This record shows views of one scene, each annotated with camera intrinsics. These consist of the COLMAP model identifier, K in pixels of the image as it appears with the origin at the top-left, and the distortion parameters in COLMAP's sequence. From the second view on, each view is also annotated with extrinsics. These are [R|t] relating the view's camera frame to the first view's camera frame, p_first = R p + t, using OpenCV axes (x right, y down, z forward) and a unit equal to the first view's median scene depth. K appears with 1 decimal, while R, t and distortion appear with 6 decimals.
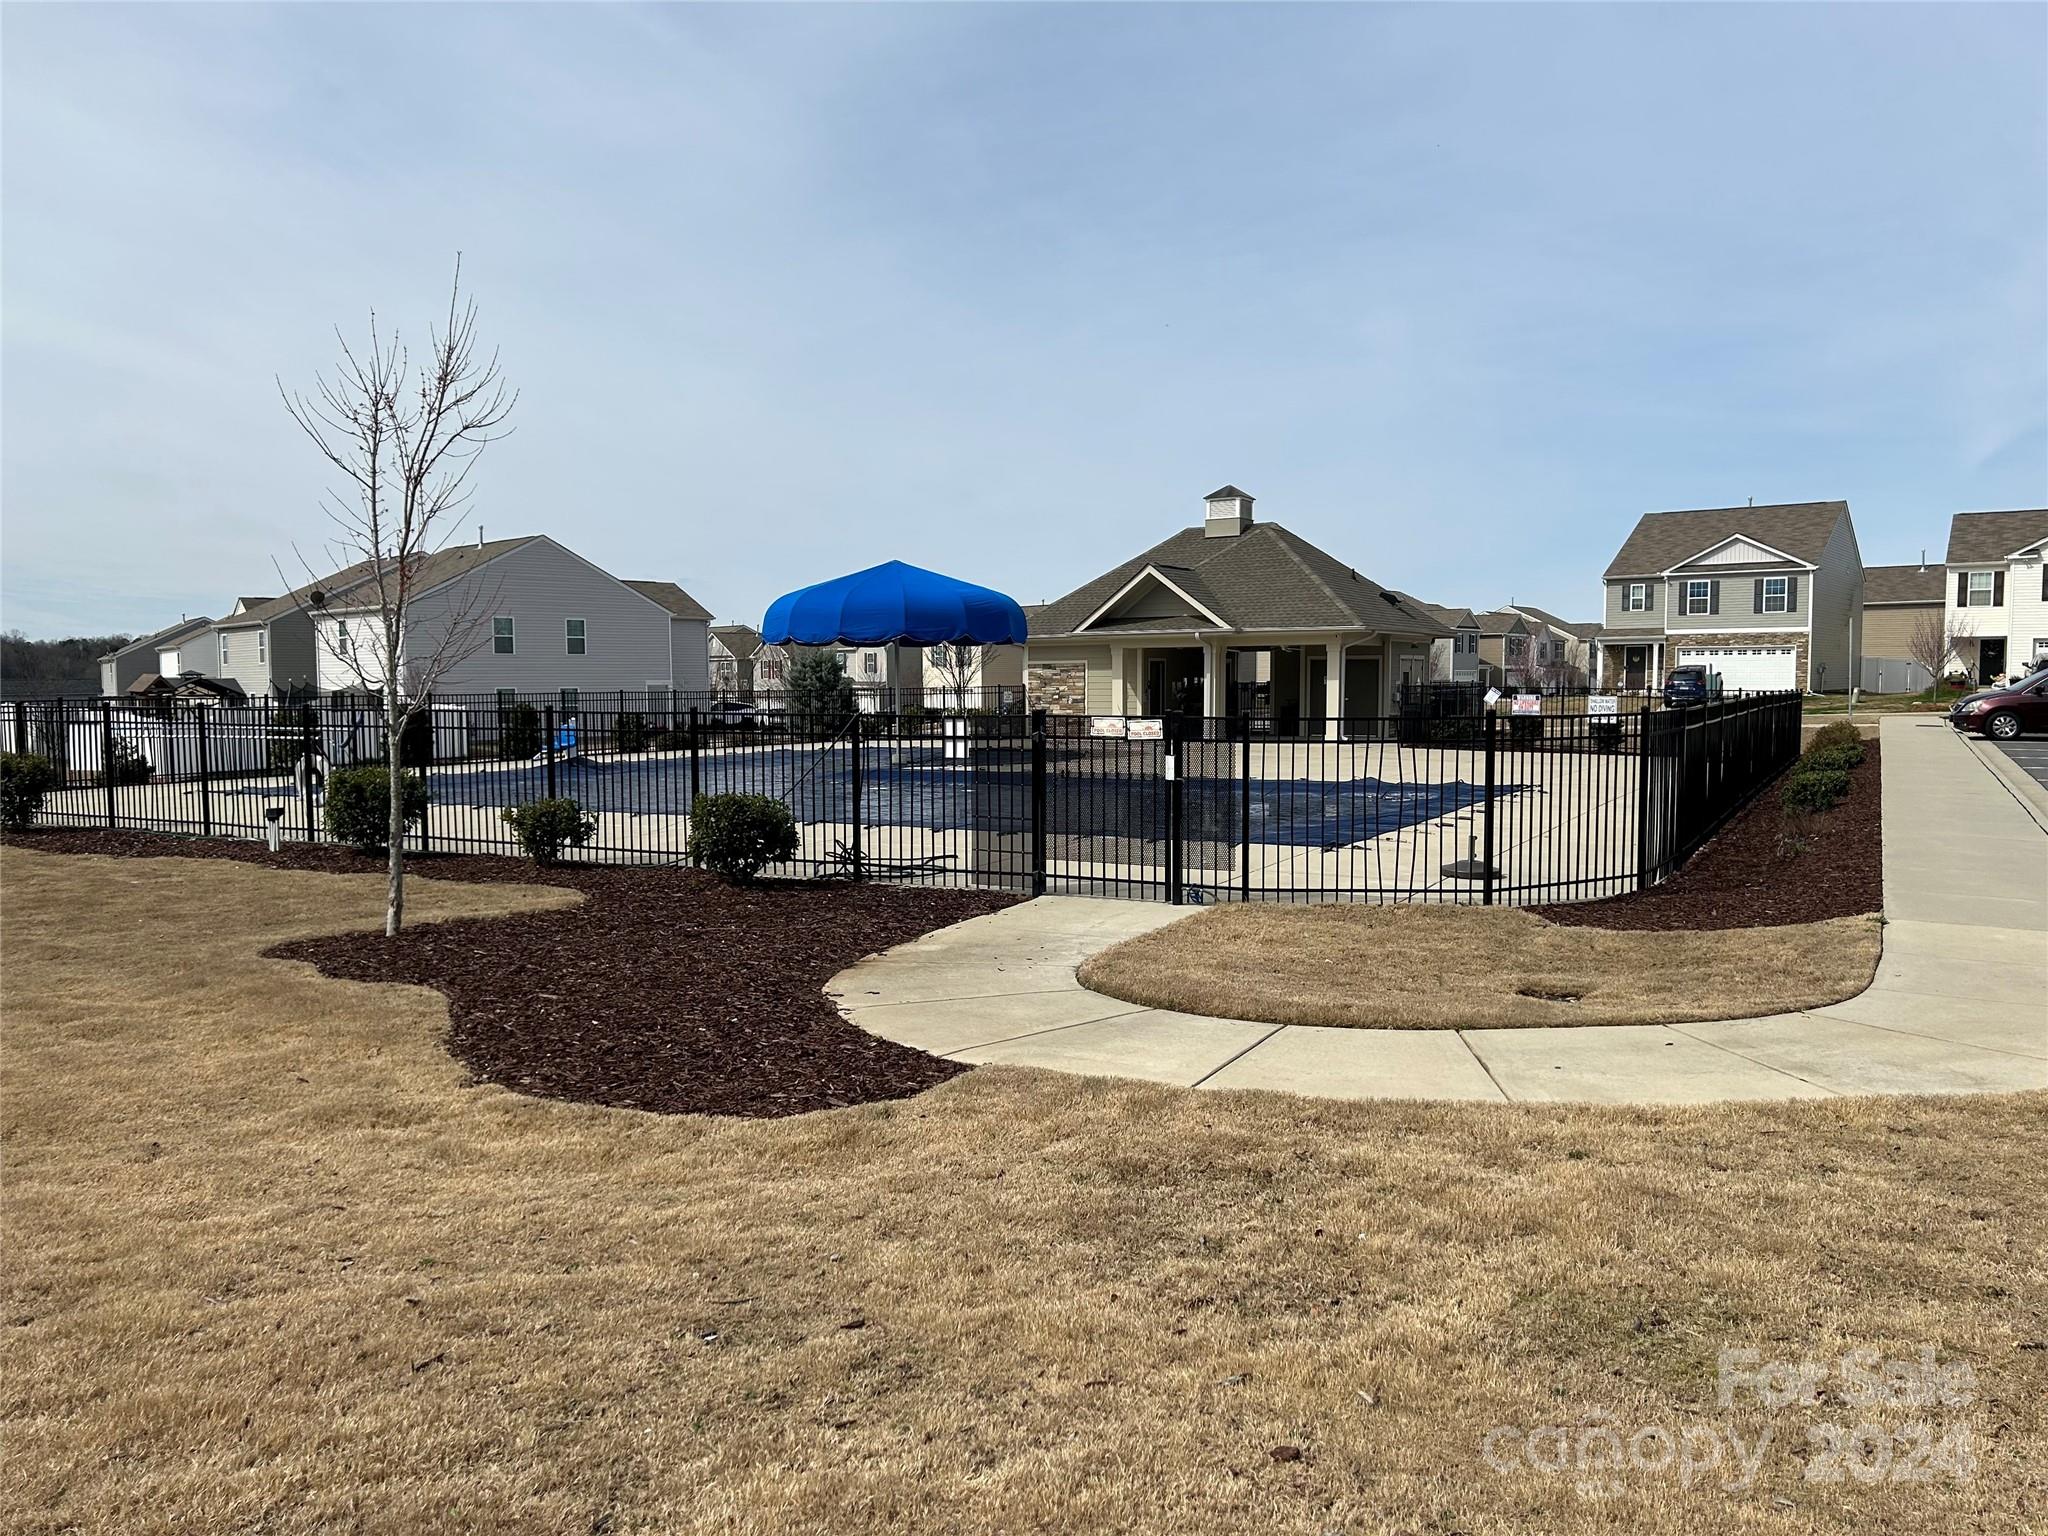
lens RADIAL K [[1547.3, 0, 1024.4], [0, 1547.3, 769.2], [0, 0, 1]] dist [0.014421, -0.002433]
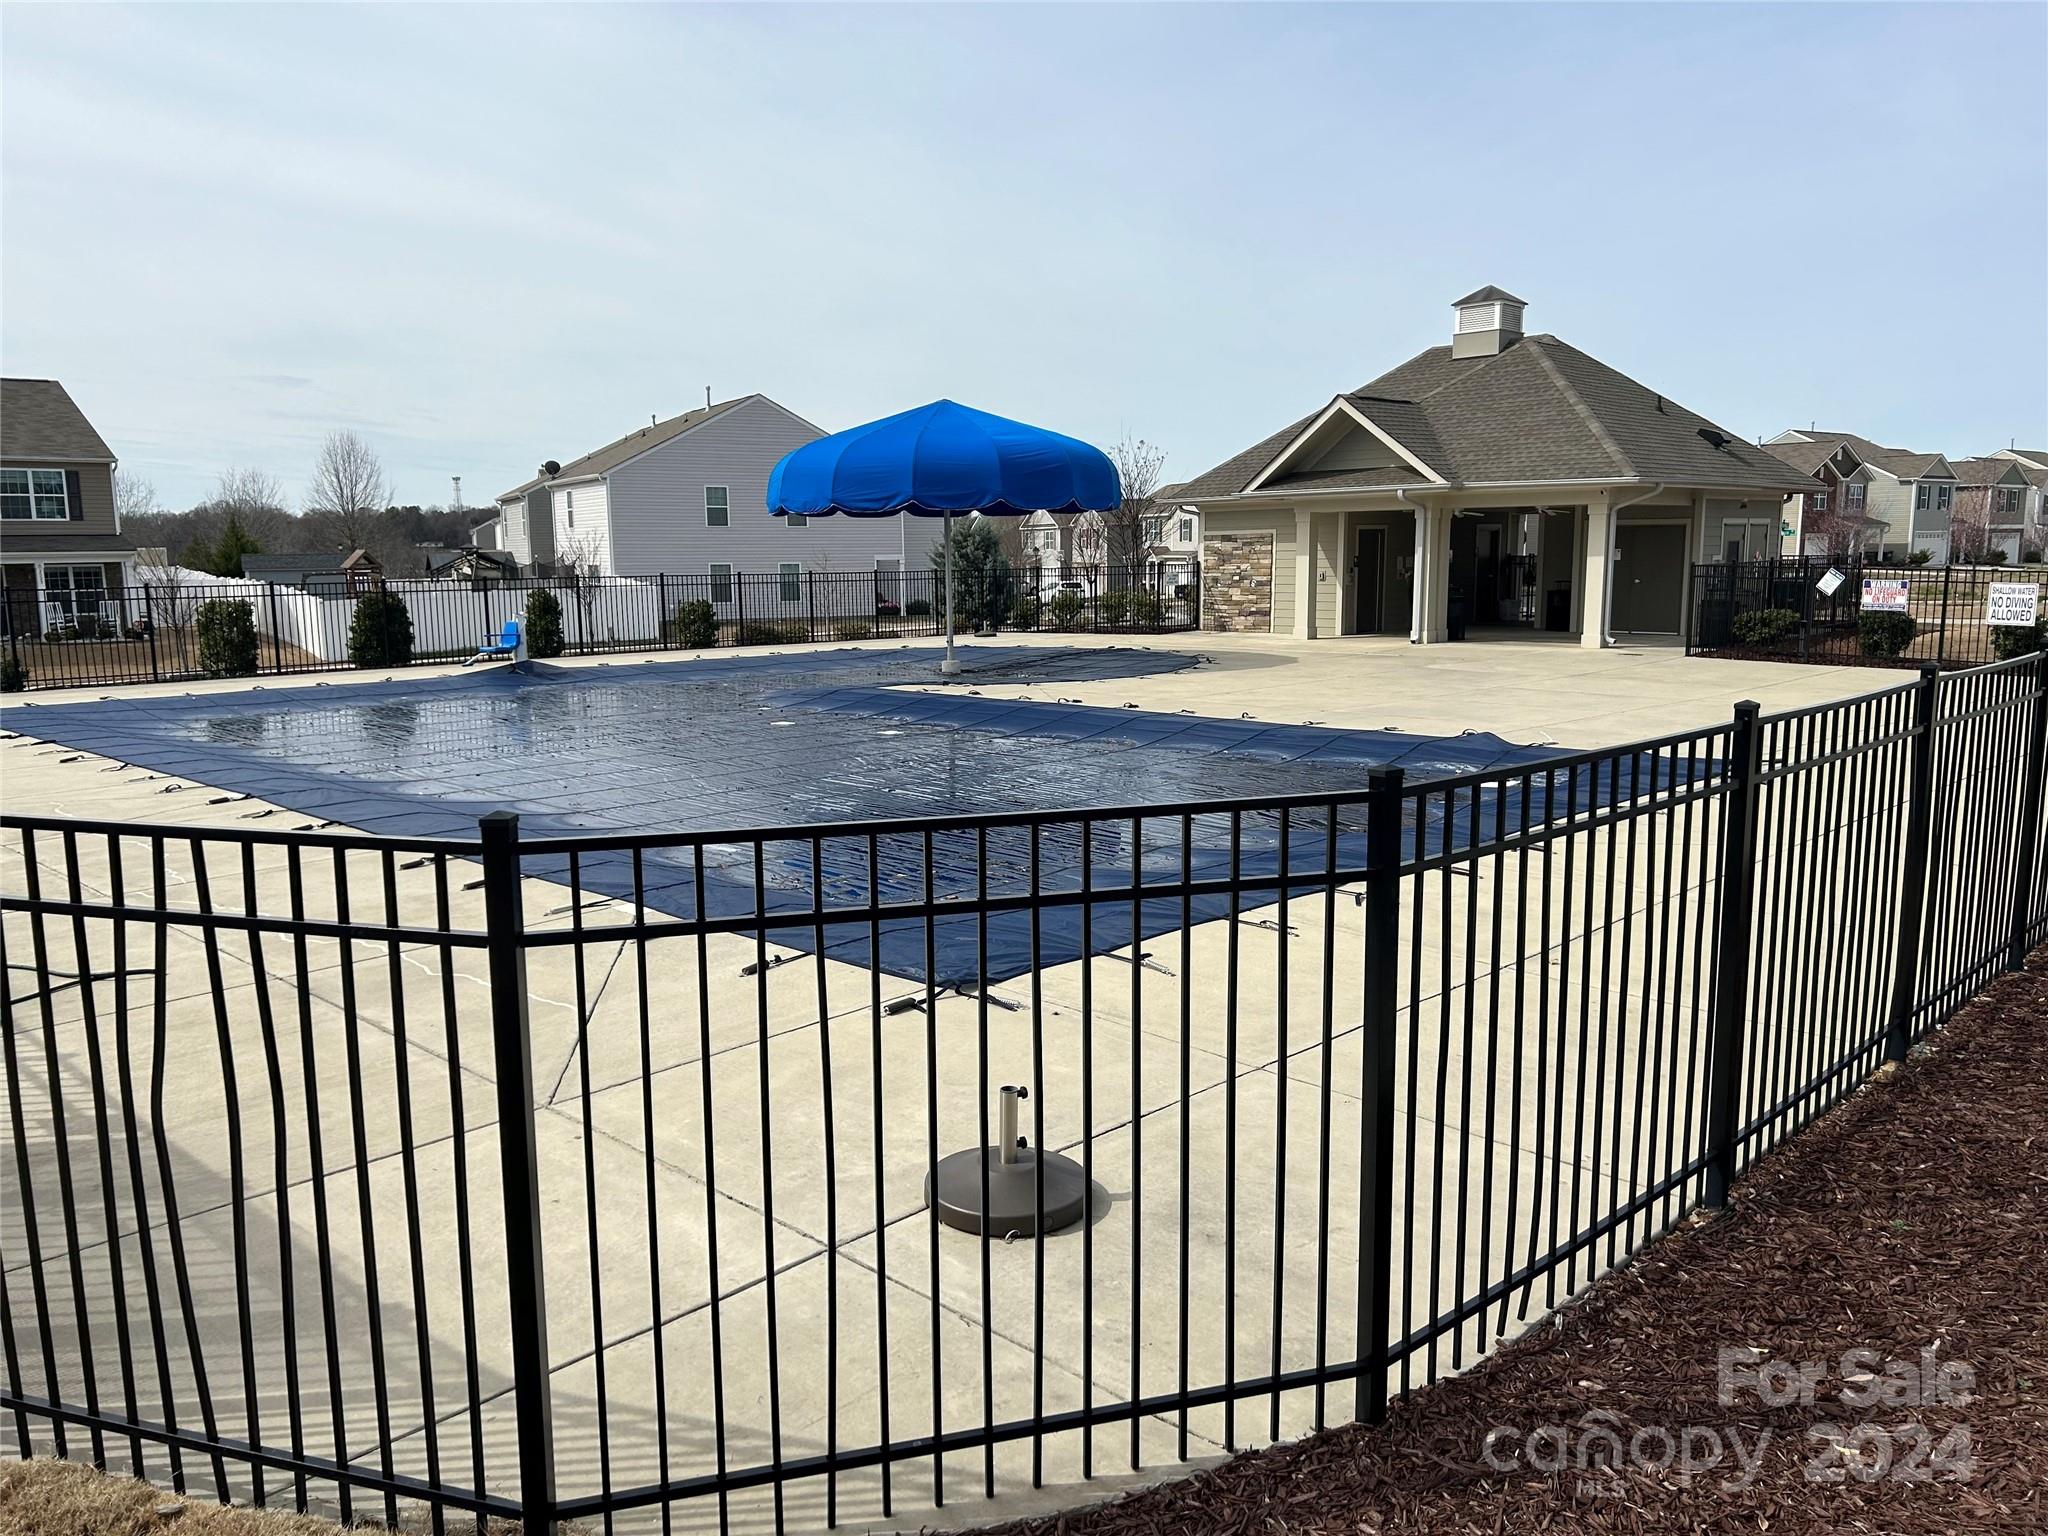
lens RADIAL K [[1547.3, 0, 1022.7], [0, 1547.3, 766.3], [0, 0, 1]] dist [0.014421, -0.002433]
pose [[0.962360, 0.032535, -0.269824, 0.131450], [-0.009668, 0.996278, 0.085650, -0.018845], [0.271606, -0.079818, 0.959093, 0.231647]]
